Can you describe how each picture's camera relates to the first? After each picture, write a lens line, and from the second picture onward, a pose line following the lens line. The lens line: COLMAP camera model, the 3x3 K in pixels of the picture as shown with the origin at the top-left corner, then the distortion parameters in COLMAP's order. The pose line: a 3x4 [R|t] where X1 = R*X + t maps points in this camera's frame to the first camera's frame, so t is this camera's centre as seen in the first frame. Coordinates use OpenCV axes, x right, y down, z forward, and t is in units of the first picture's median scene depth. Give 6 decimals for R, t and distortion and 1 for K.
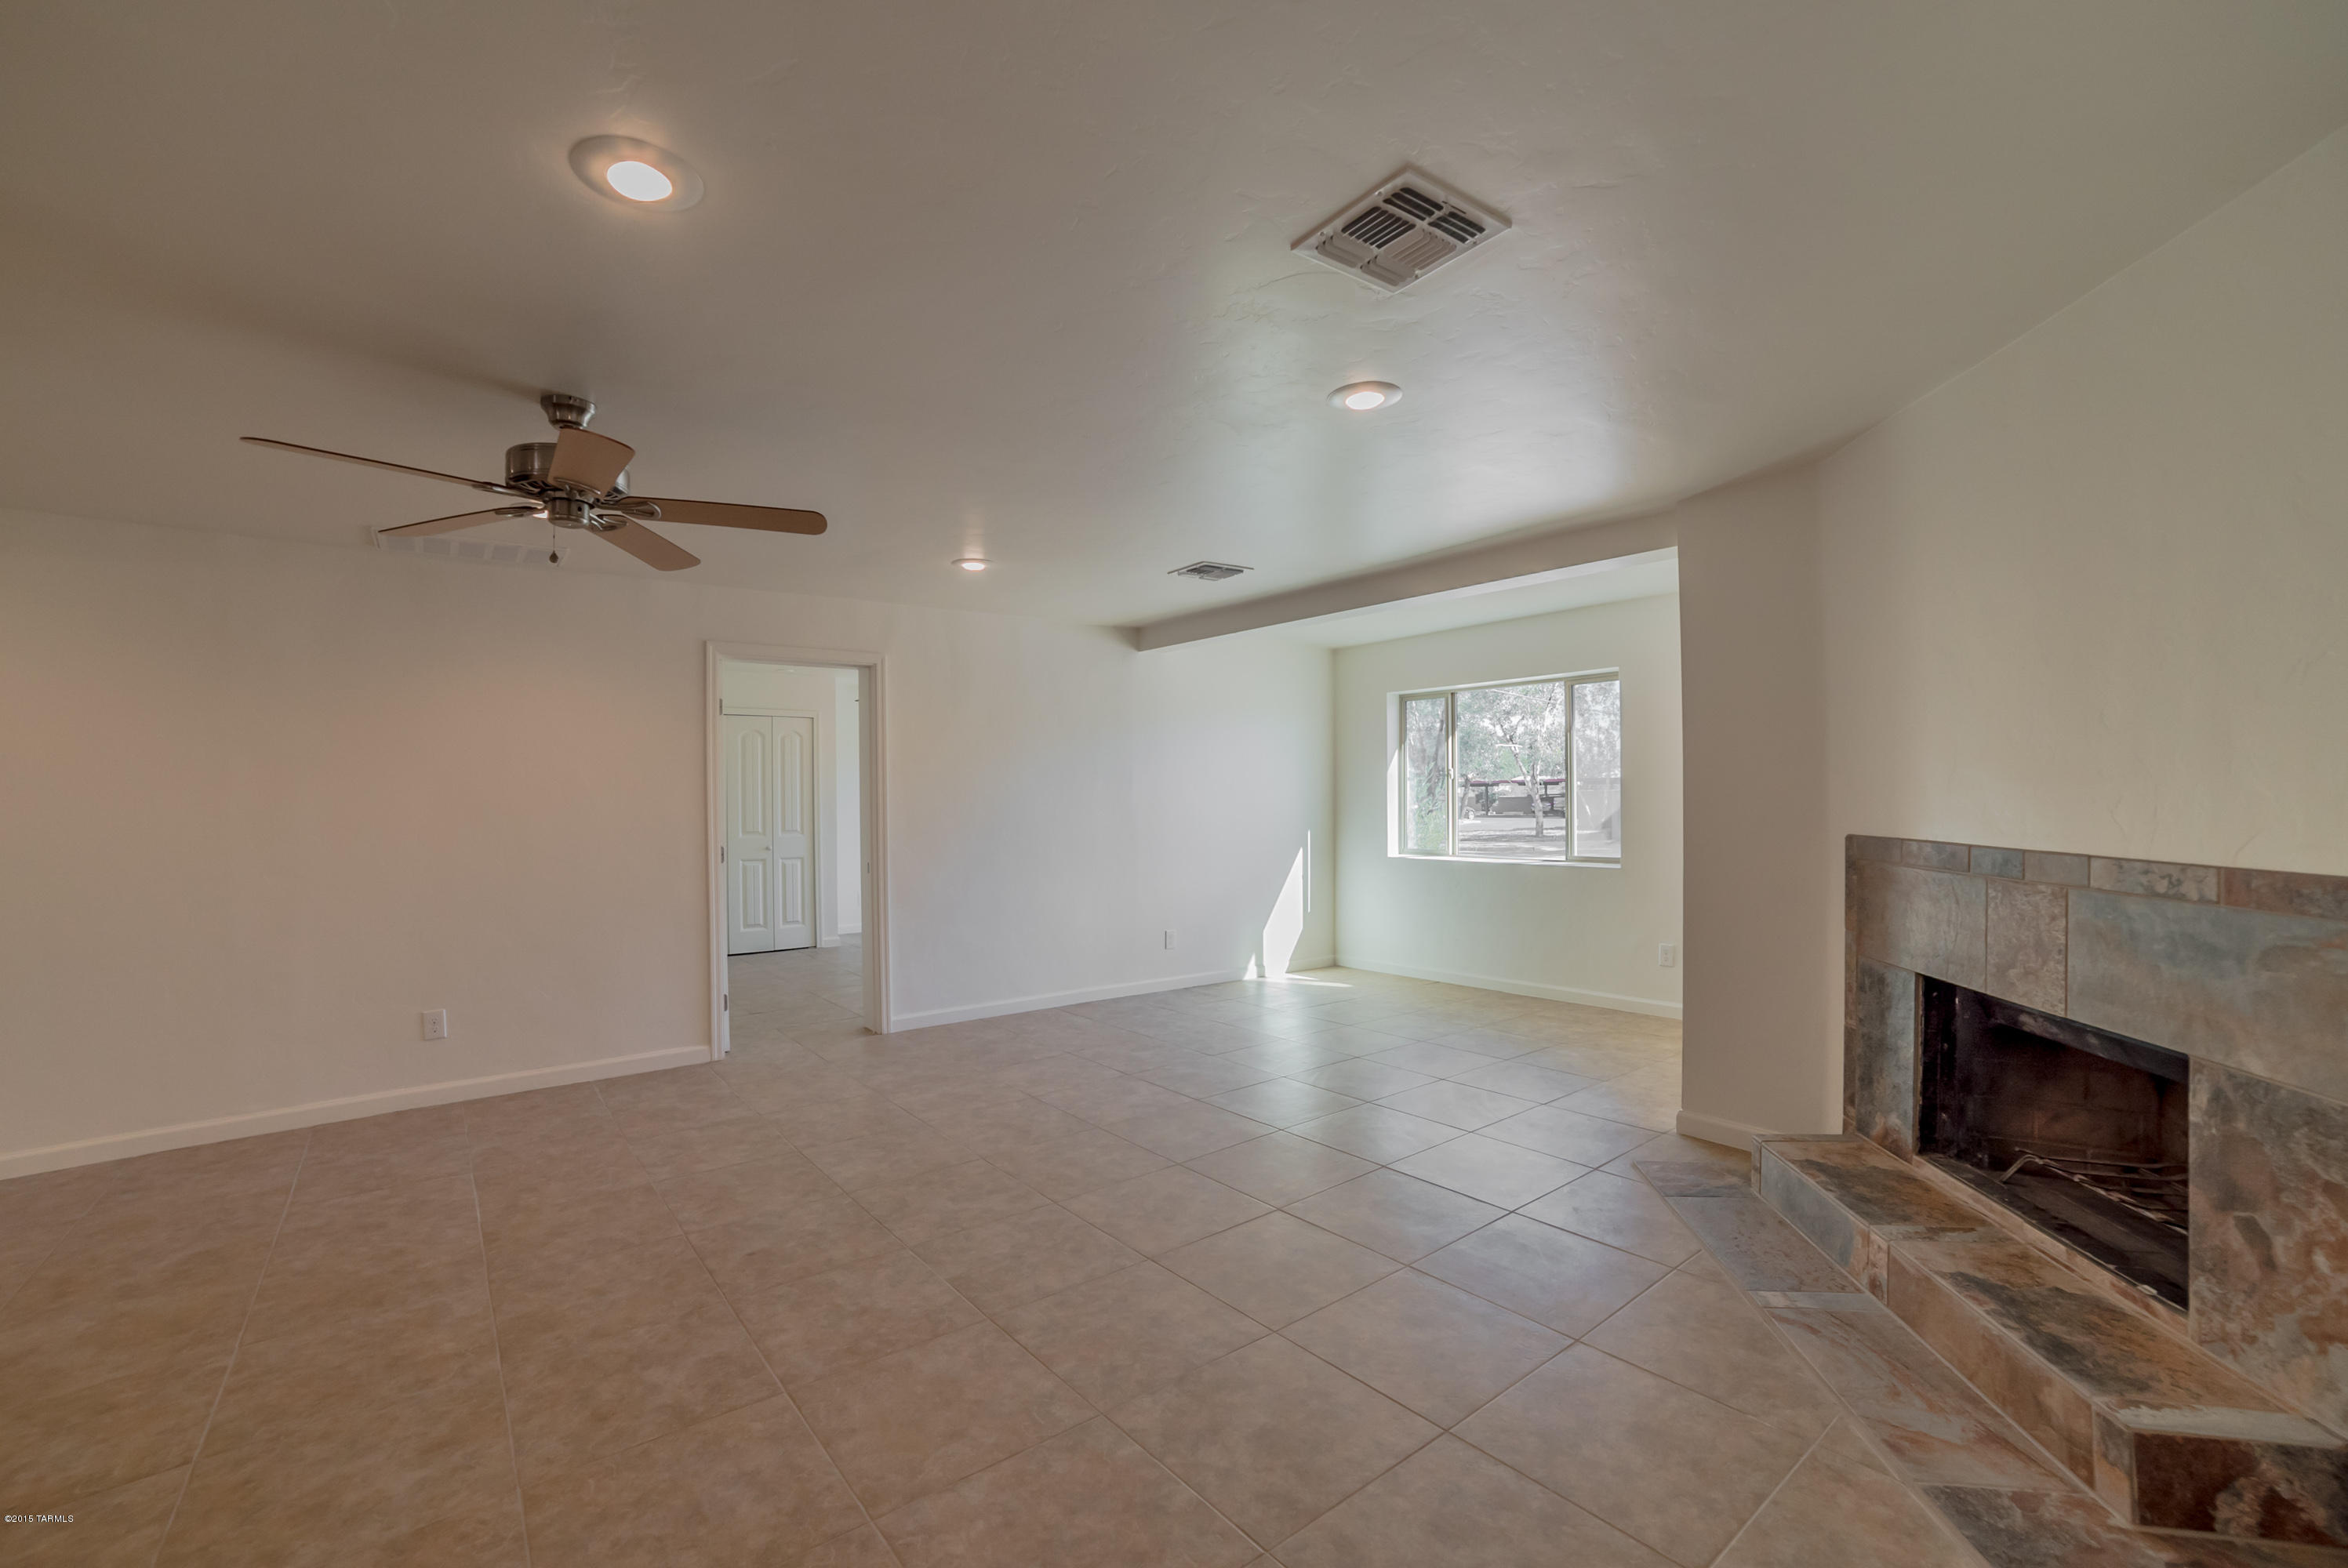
lens RADIAL K [[993.1, 0, 1171.2], [0, 993.1, 797.0], [0, 0, 1]] dist [-0.075630, 0.031181]
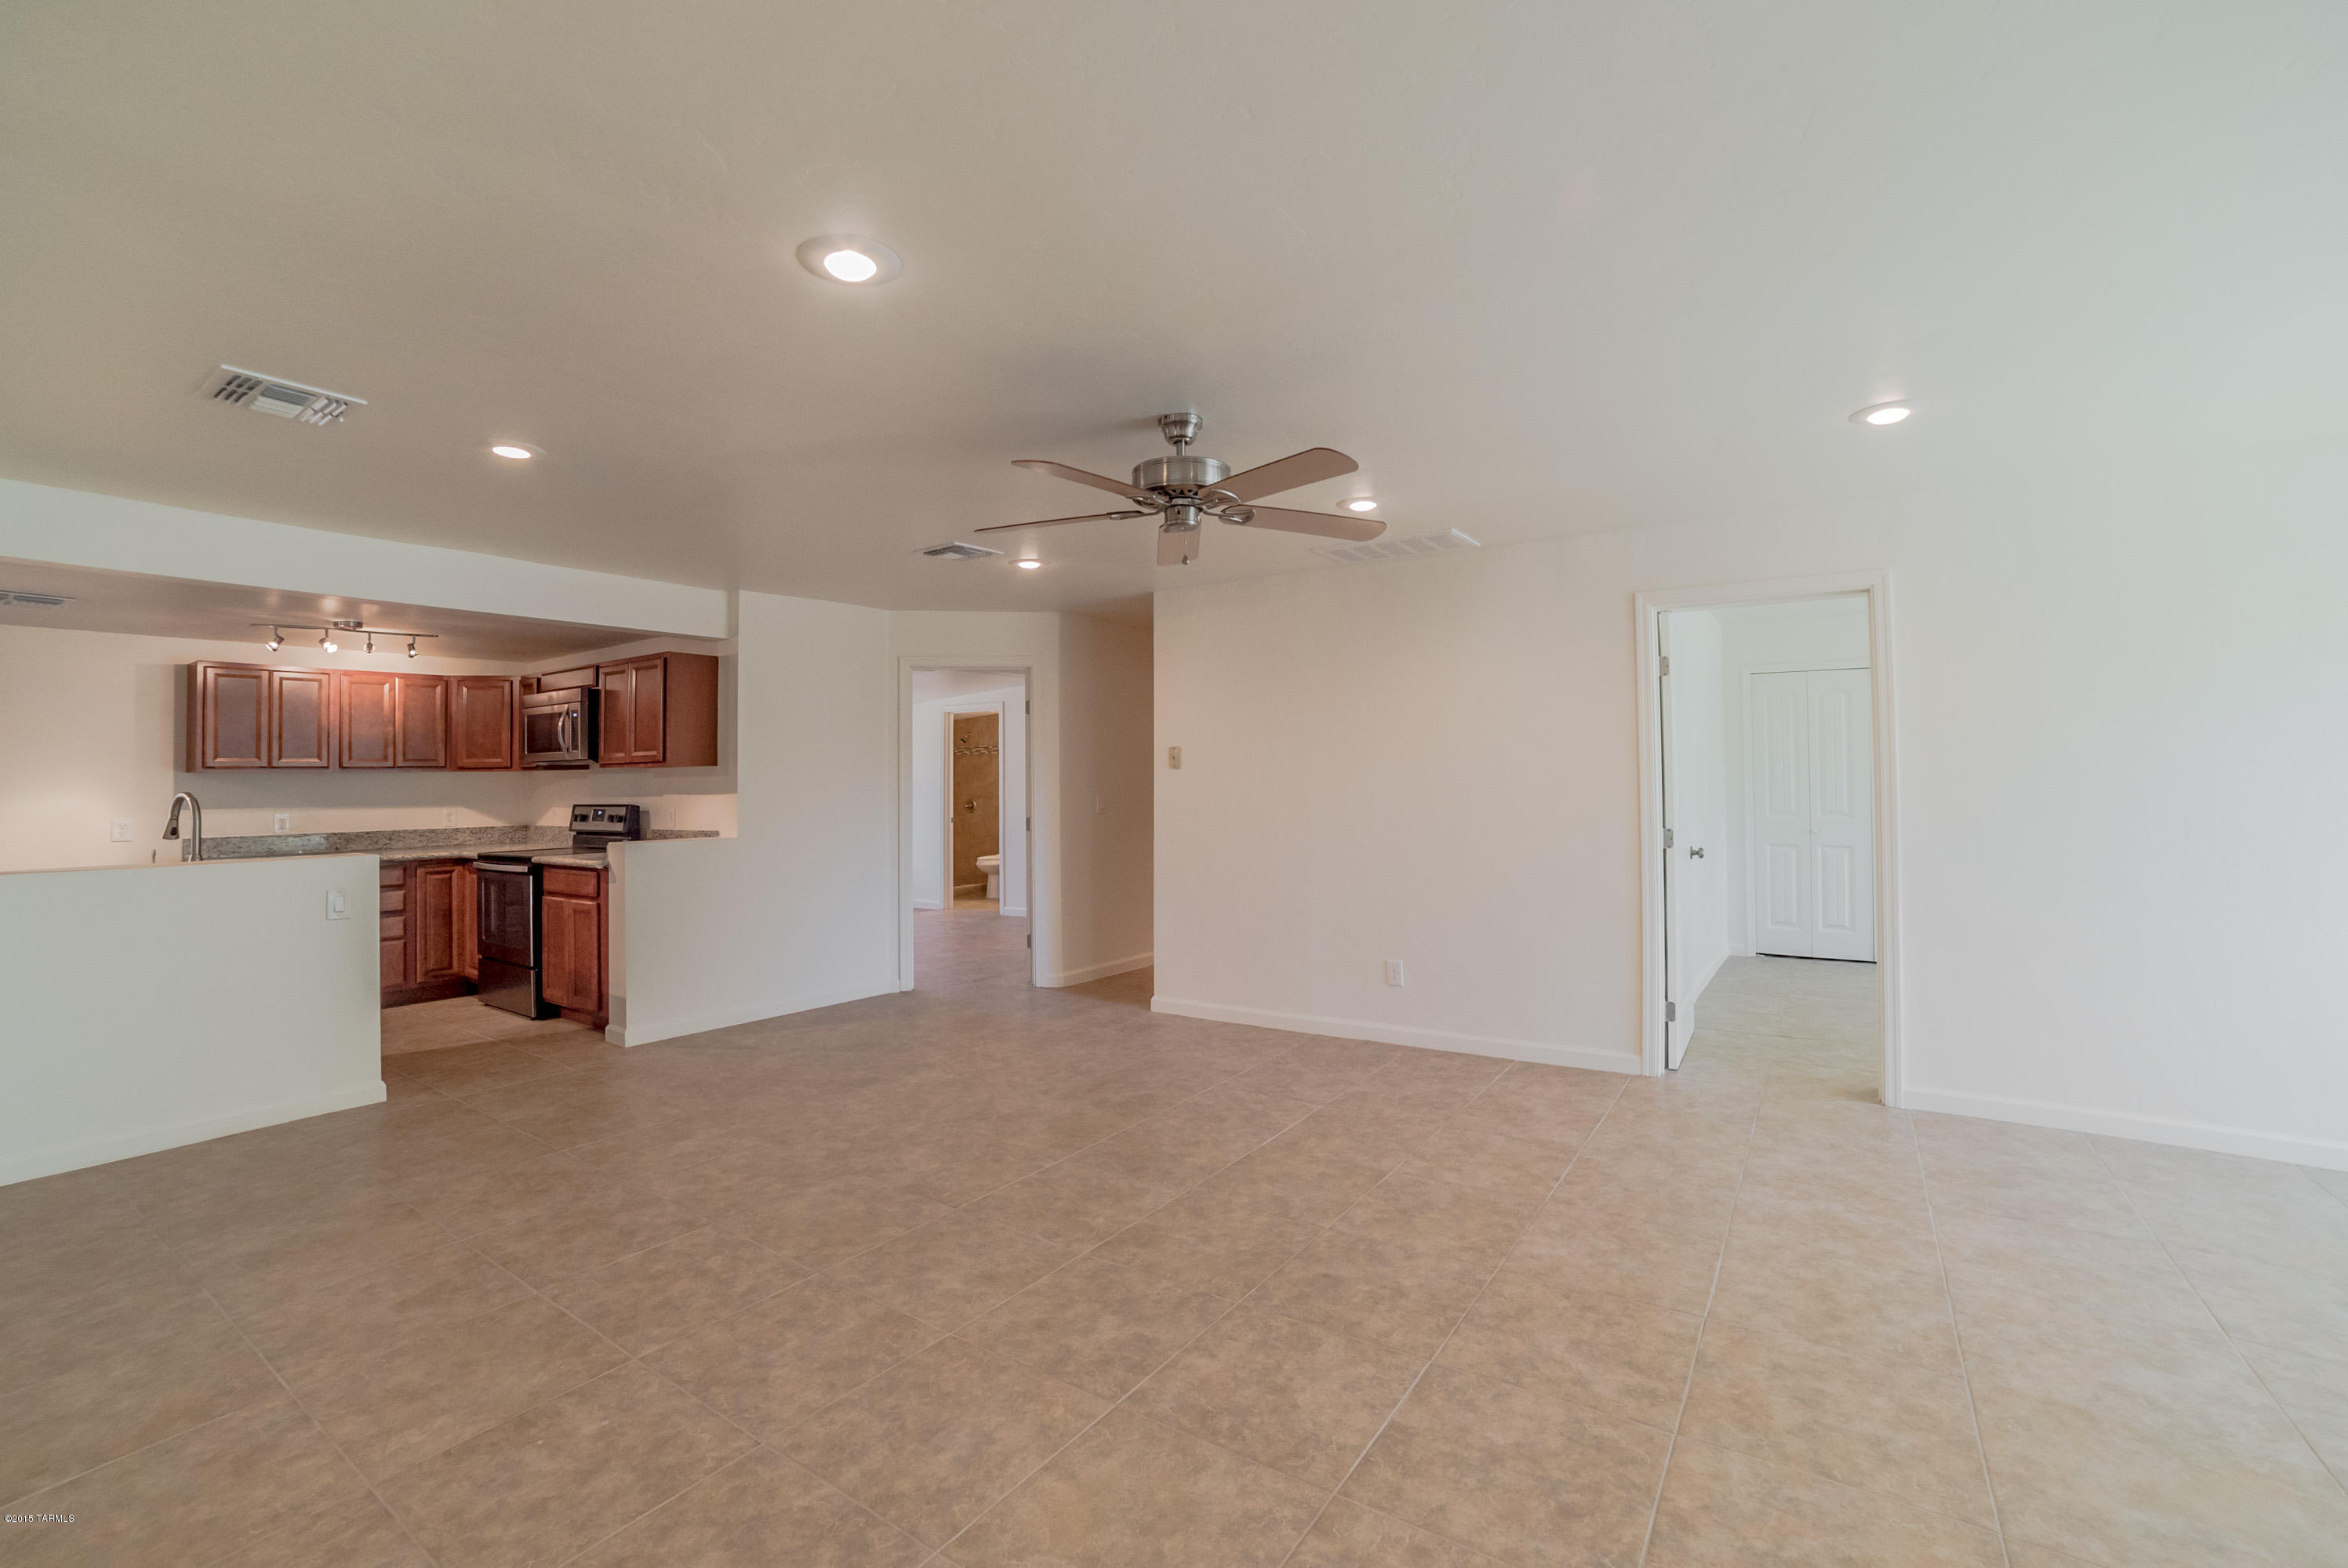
lens RADIAL K [[1001.6, 0, 1172.3], [0, 1001.6, 773.1], [0, 0, 1]] dist [-0.080749, 0.031016]
pose [[0.300876, 0.001962, -0.953661, 0.433299], [0.005987, 0.999974, 0.003946, -0.009341], [0.953645, -0.006897, 0.300856, 0.619717]]
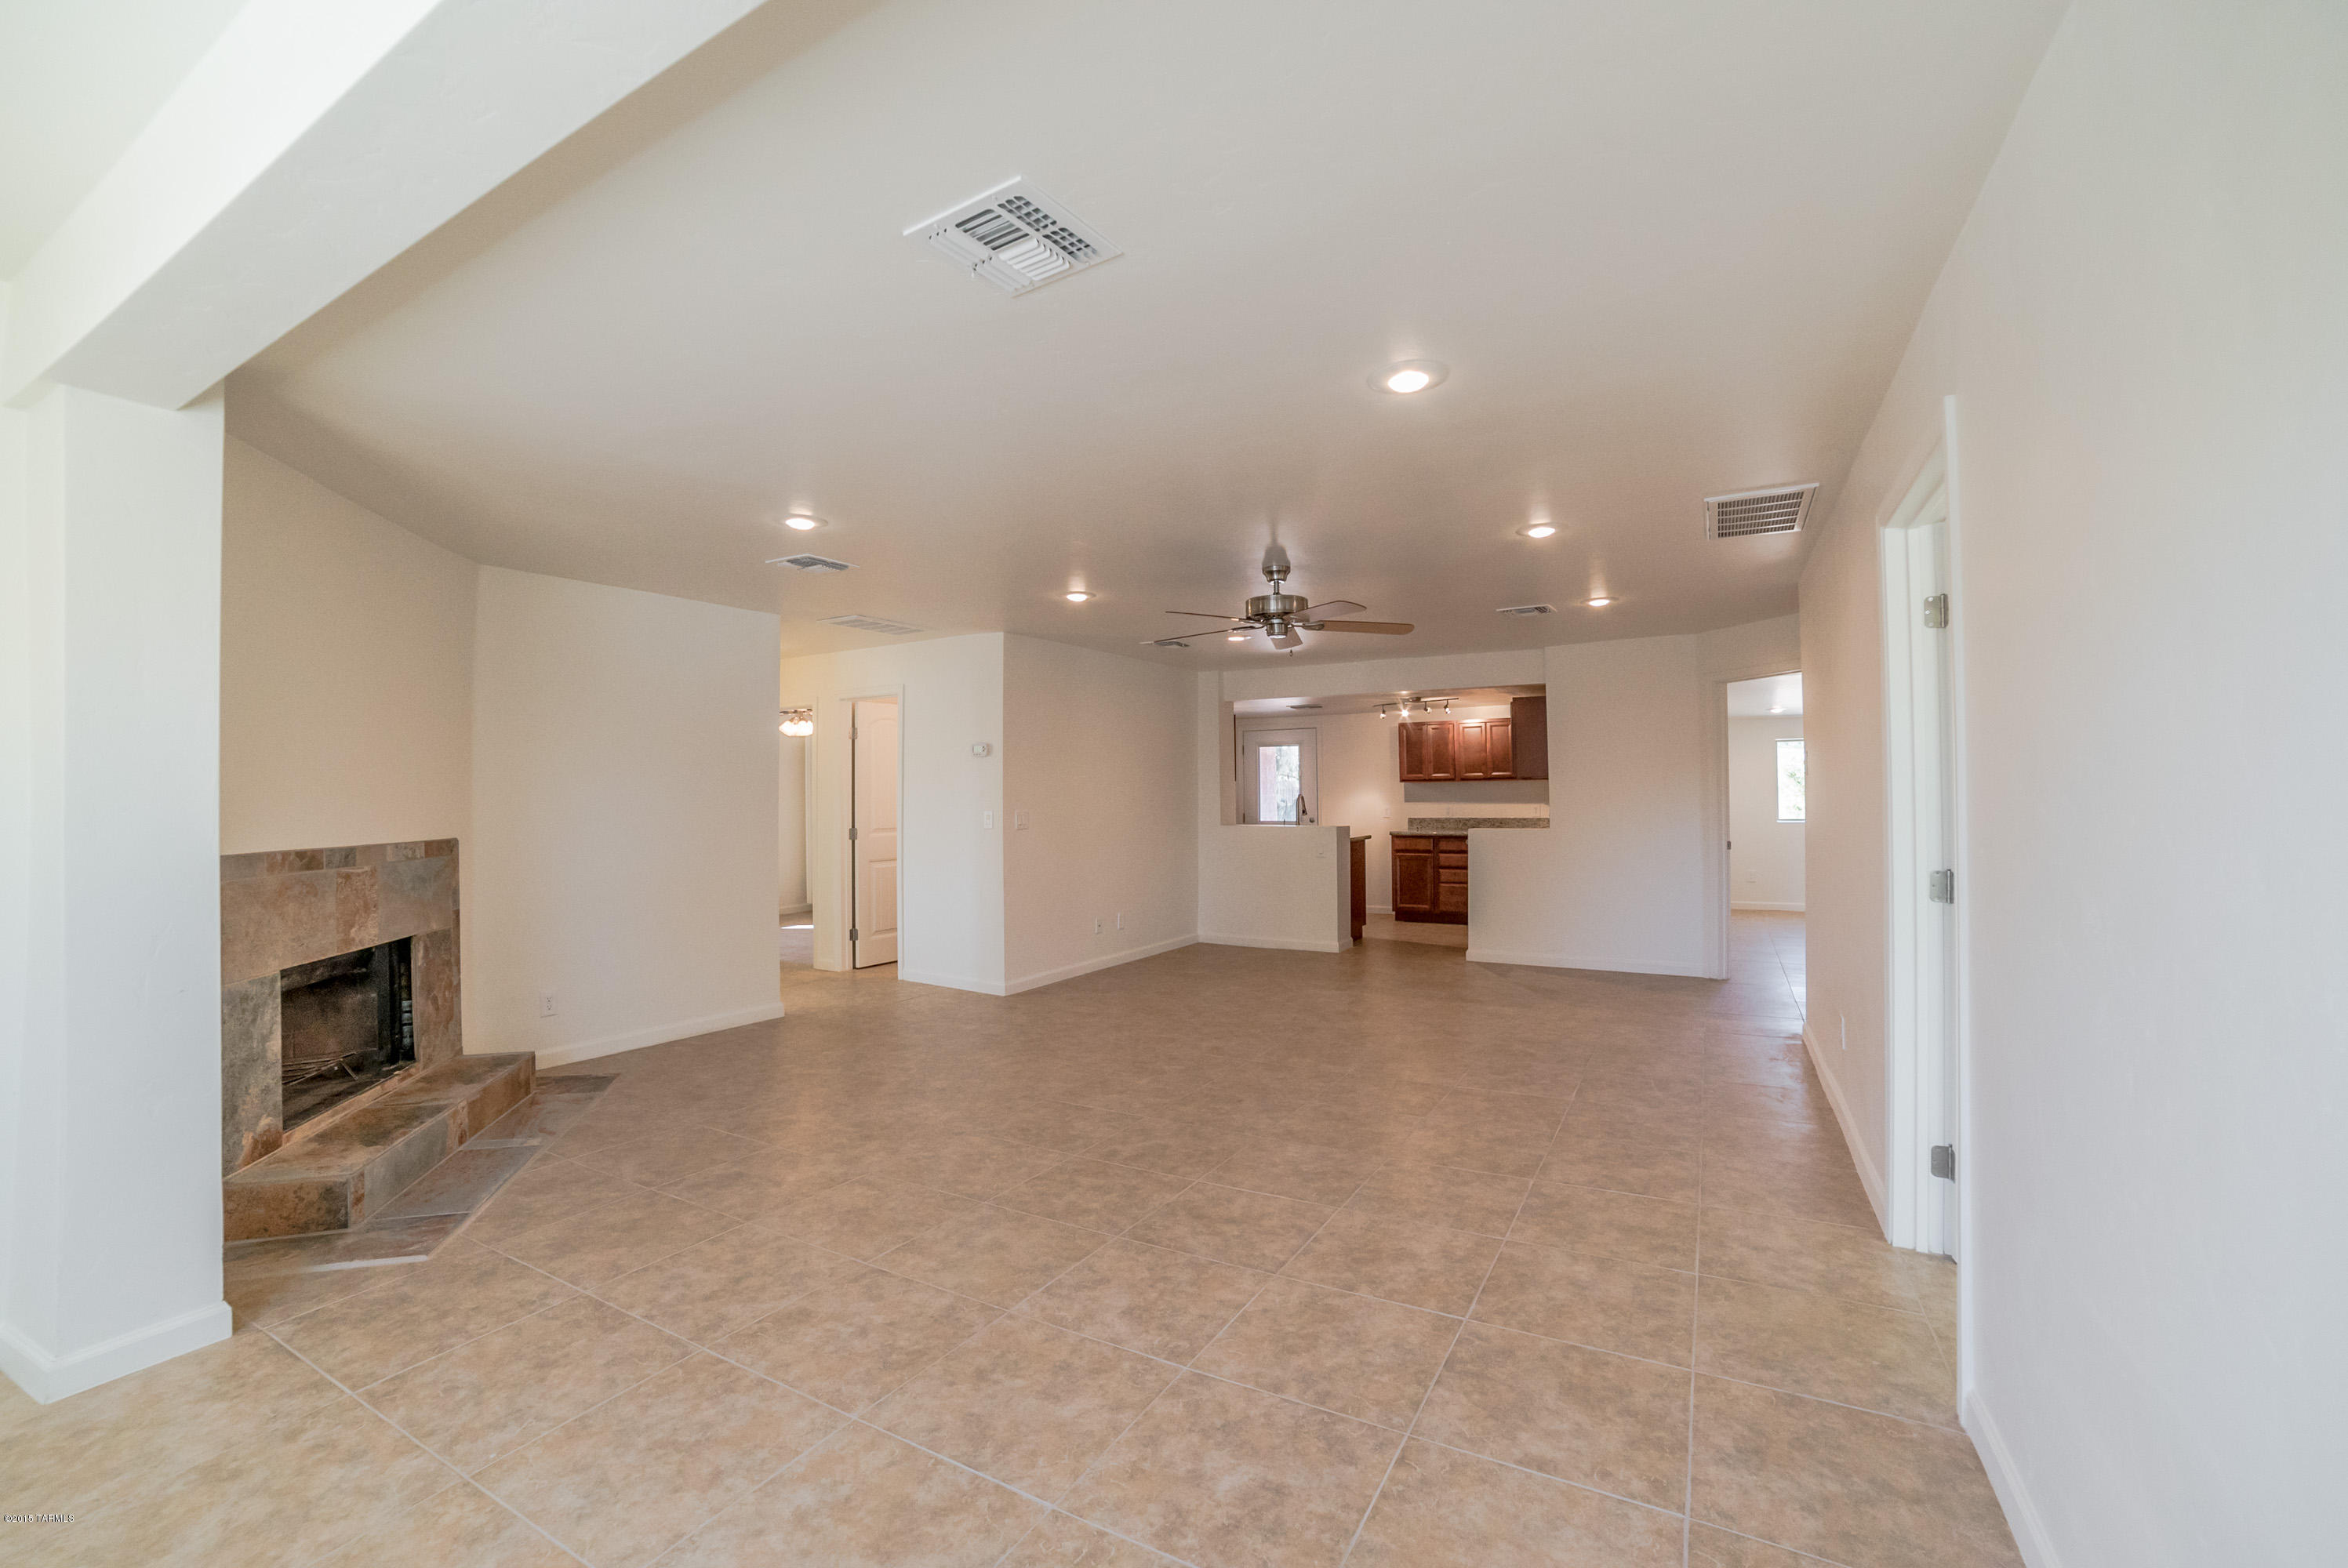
lens RADIAL K [[986.7, 0, 1171.1], [0, 986.7, 773.5], [0, 0, 1]] dist [-0.087380, 0.036941]
pose [[-0.924500, 0.012872, -0.380965, 0.240540], [0.020747, 0.999647, -0.016571, -0.006030], [0.380618, -0.023224, -0.924441, 2.499271]]
